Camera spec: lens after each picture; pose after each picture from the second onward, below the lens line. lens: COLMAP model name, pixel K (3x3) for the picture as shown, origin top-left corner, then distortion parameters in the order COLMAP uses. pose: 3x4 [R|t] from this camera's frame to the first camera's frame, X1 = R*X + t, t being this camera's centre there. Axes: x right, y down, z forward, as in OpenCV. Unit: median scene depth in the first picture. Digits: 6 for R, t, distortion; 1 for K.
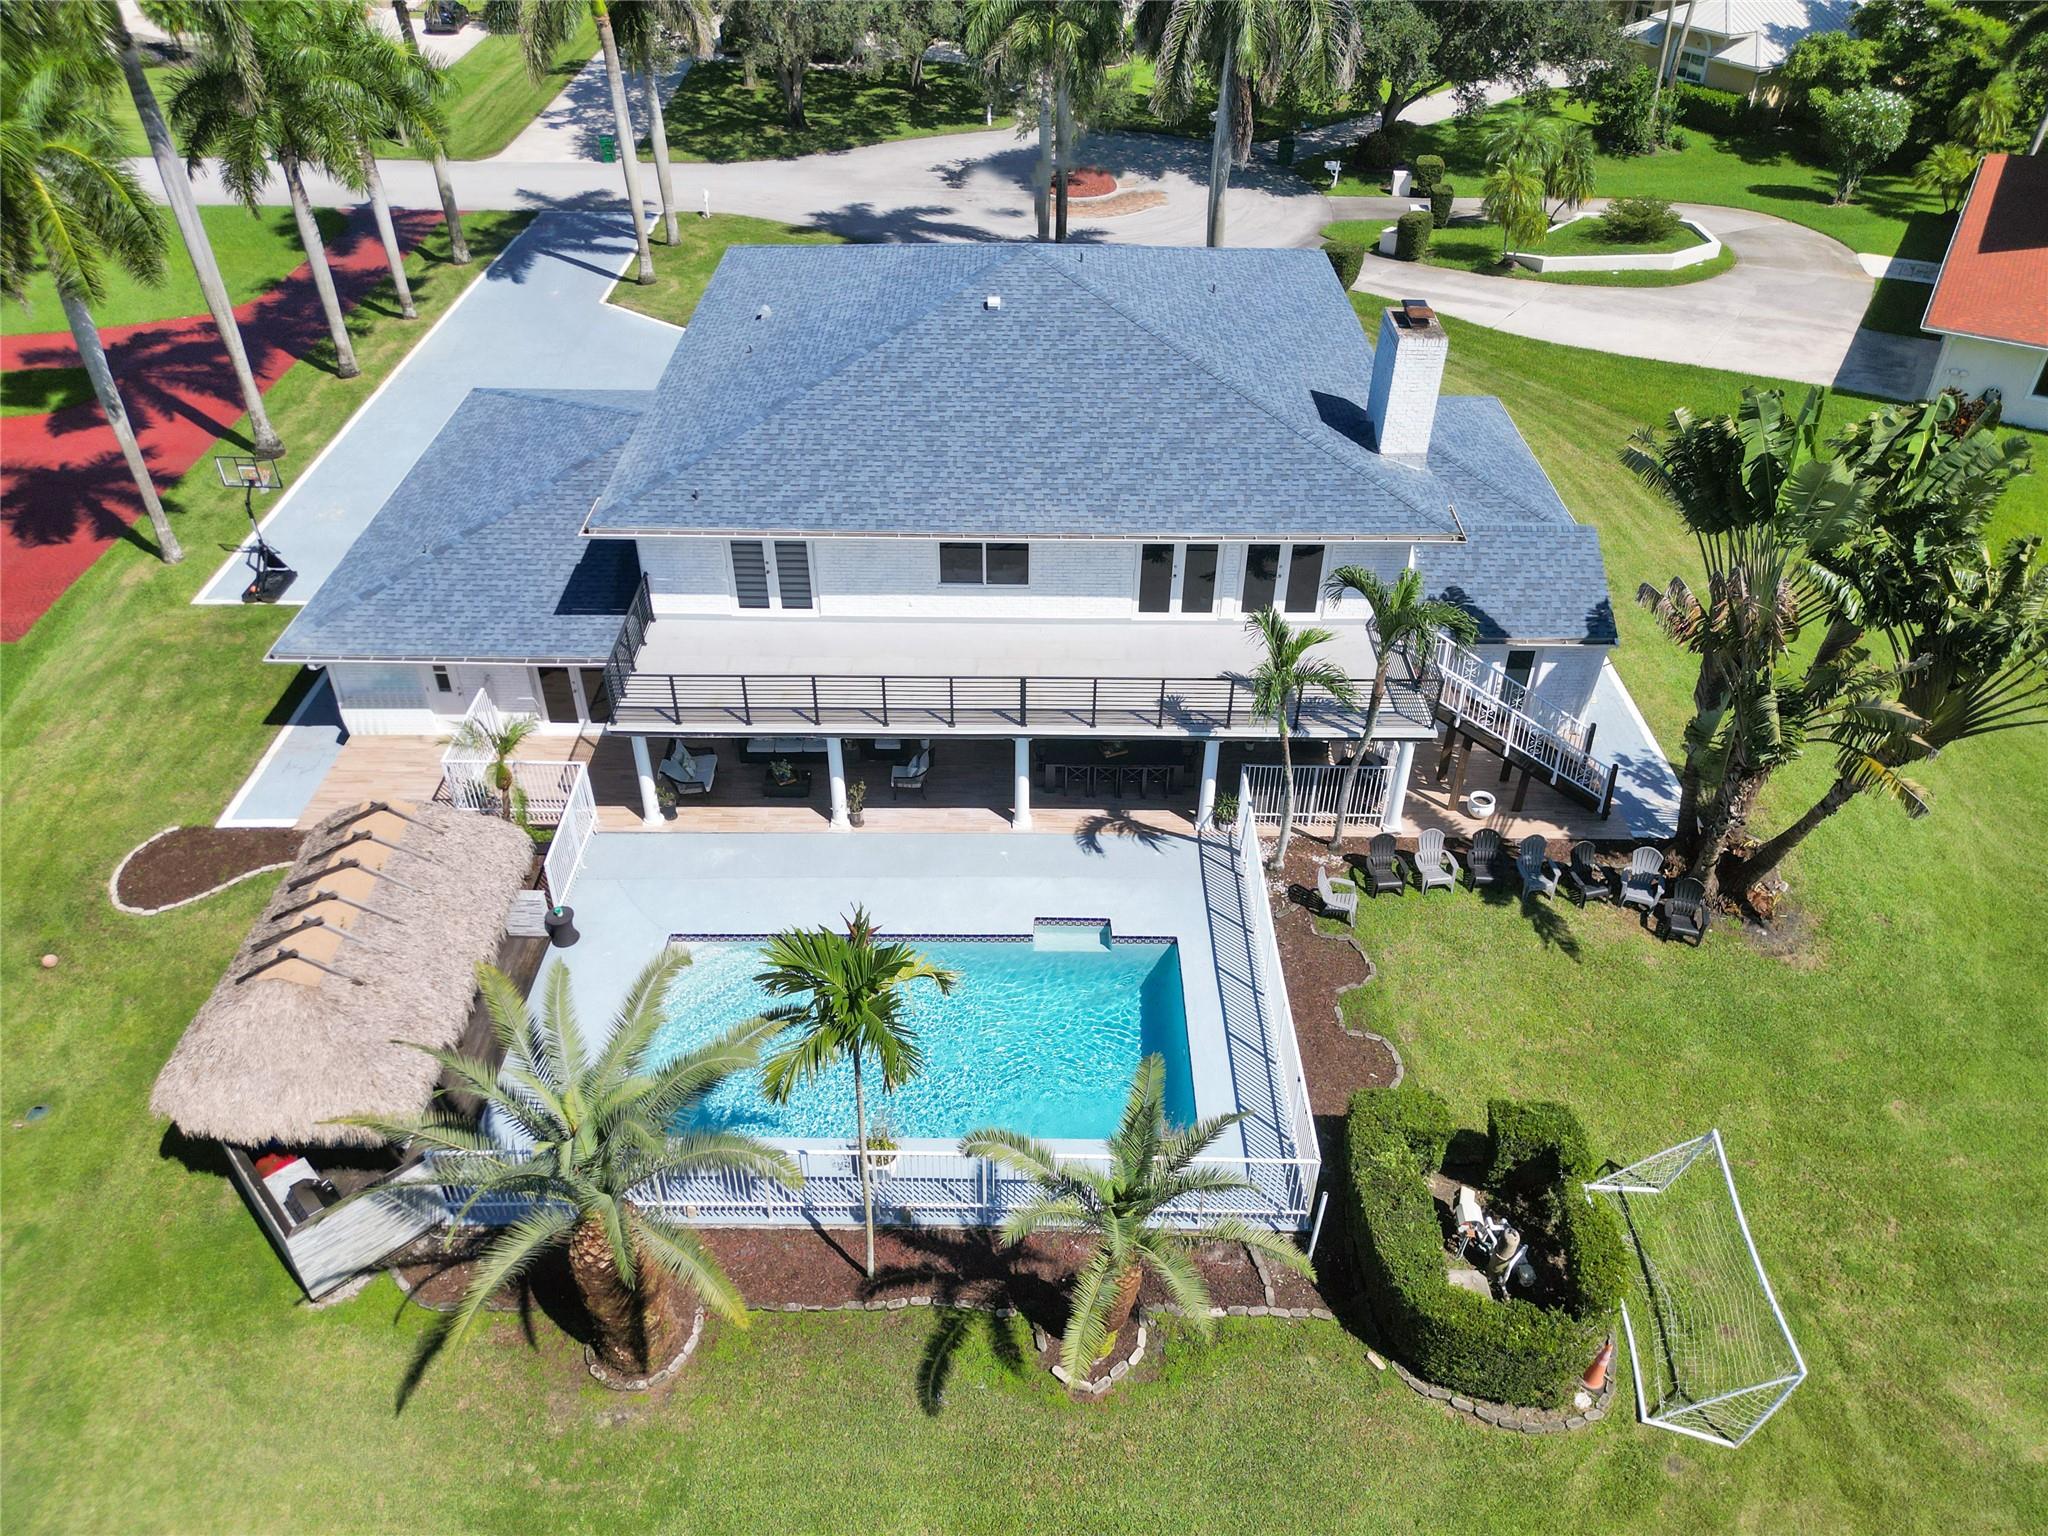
lens RADIAL K [[1491.9, 0, 1024.0], [0, 1491.9, 768.0], [0, 0, 1]] dist [0.068621, -0.078228]
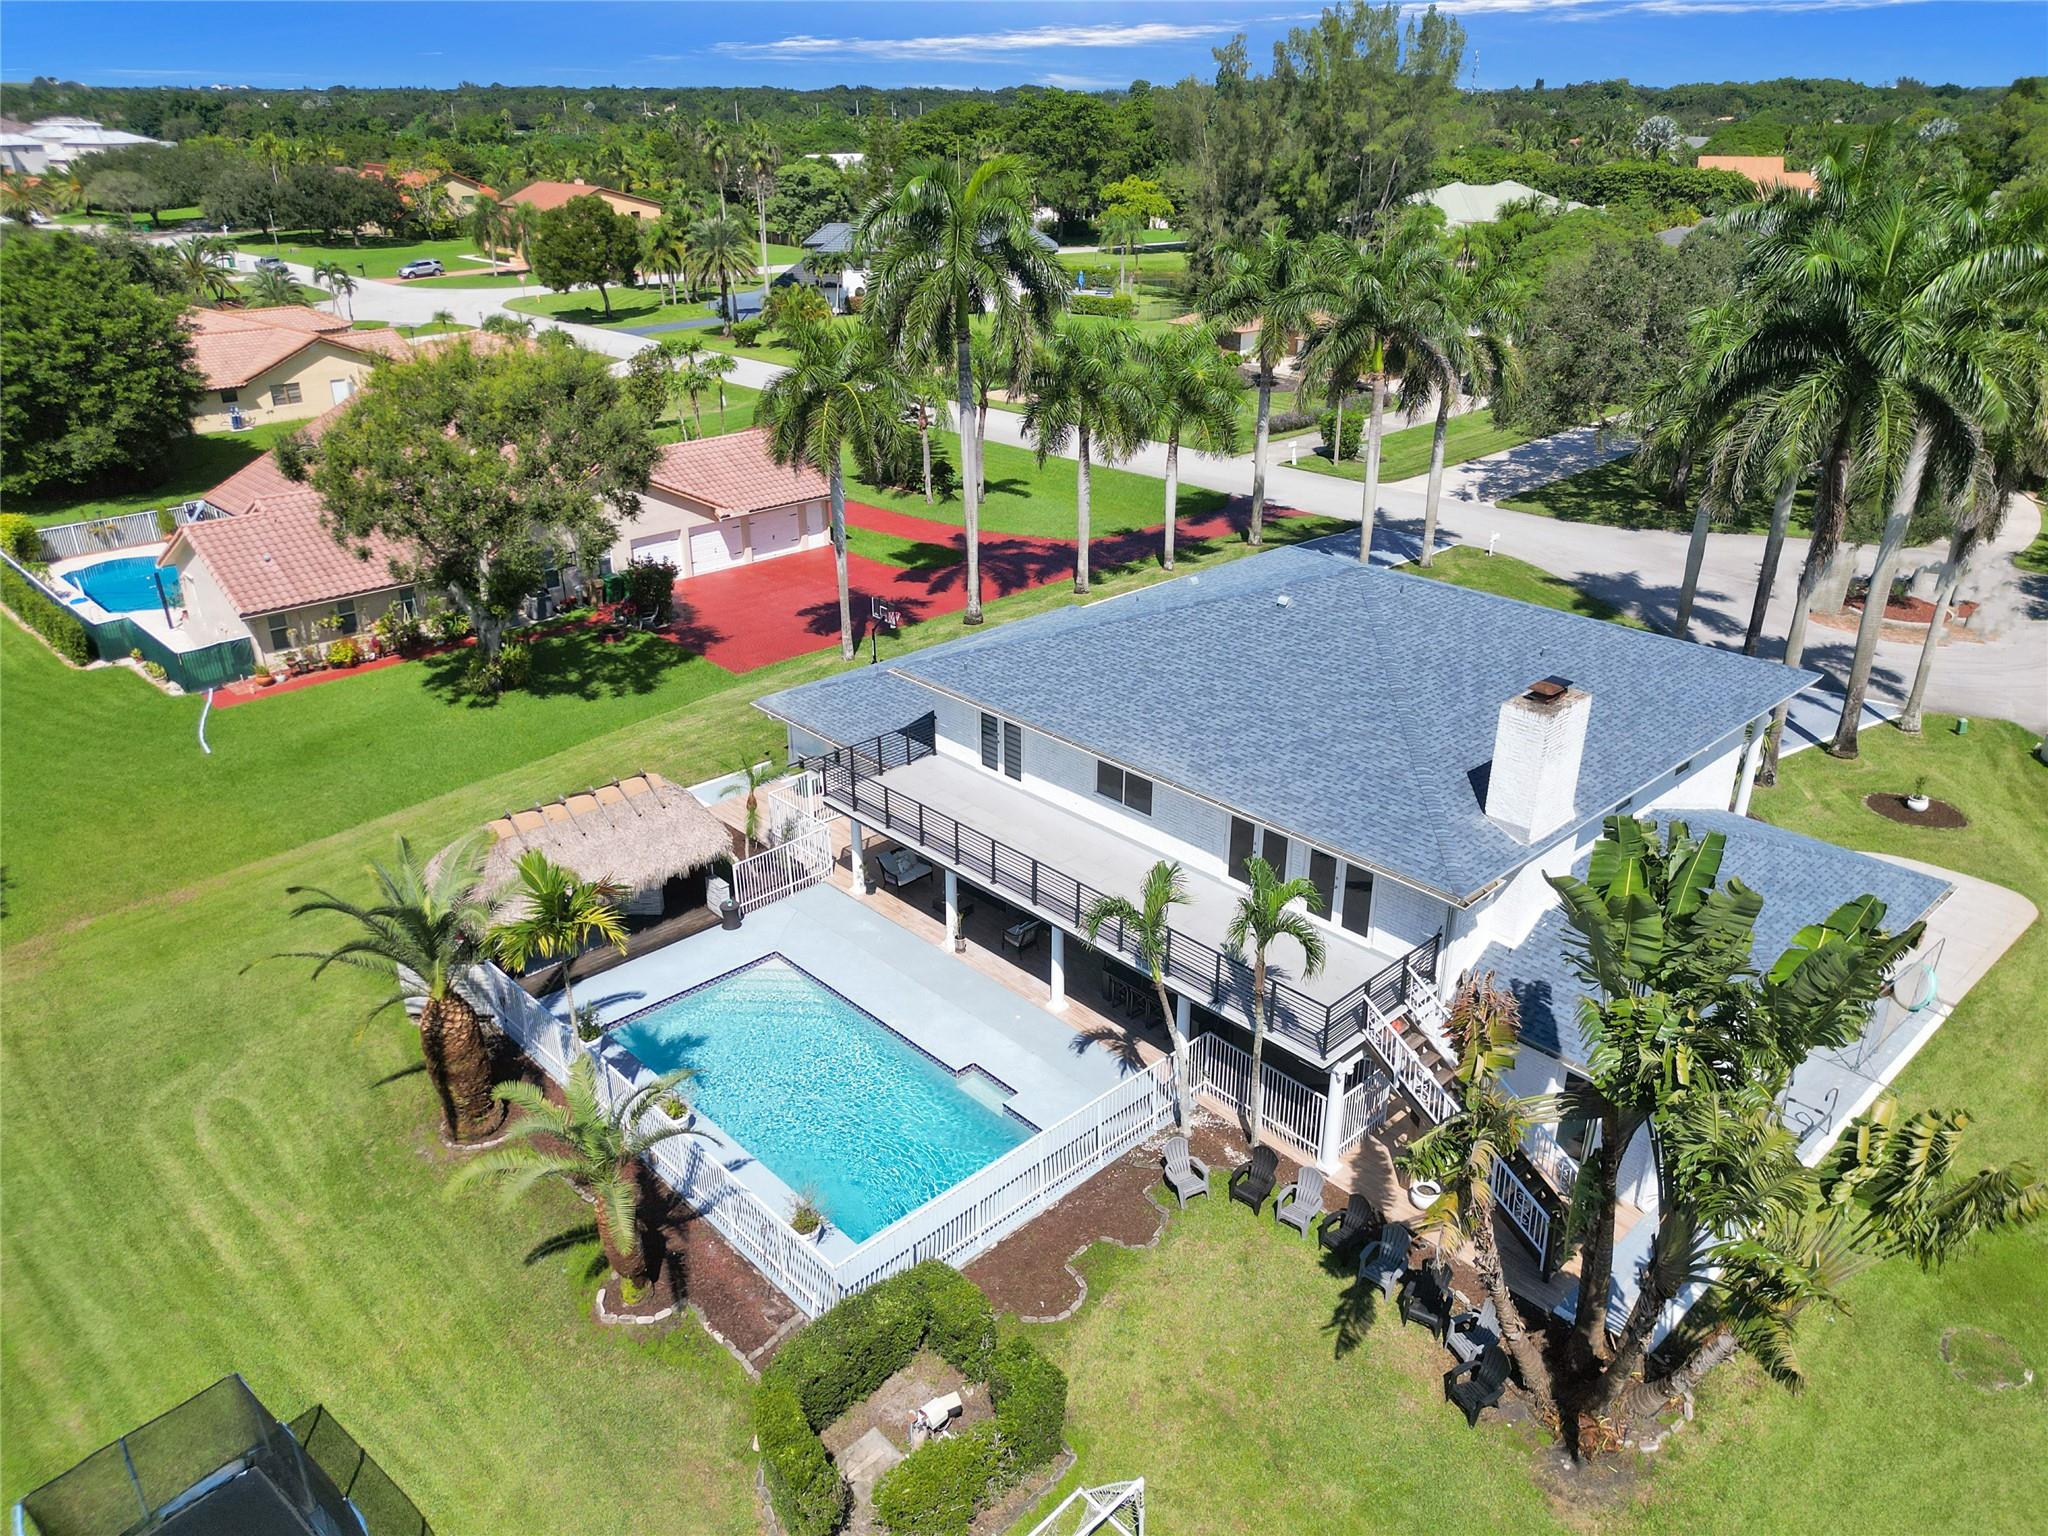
lens RADIAL K [[1451.2, 0, 1024.0], [0, 1451.2, 768.0], [0, 0, 1]] dist [0.083862, -0.073160]
pose [[0.691603, 0.293257, -0.660065, 0.655388], [-0.428018, 0.902521, -0.047492, -0.063064], [0.581795, 0.315365, 0.749706, 0.102692]]
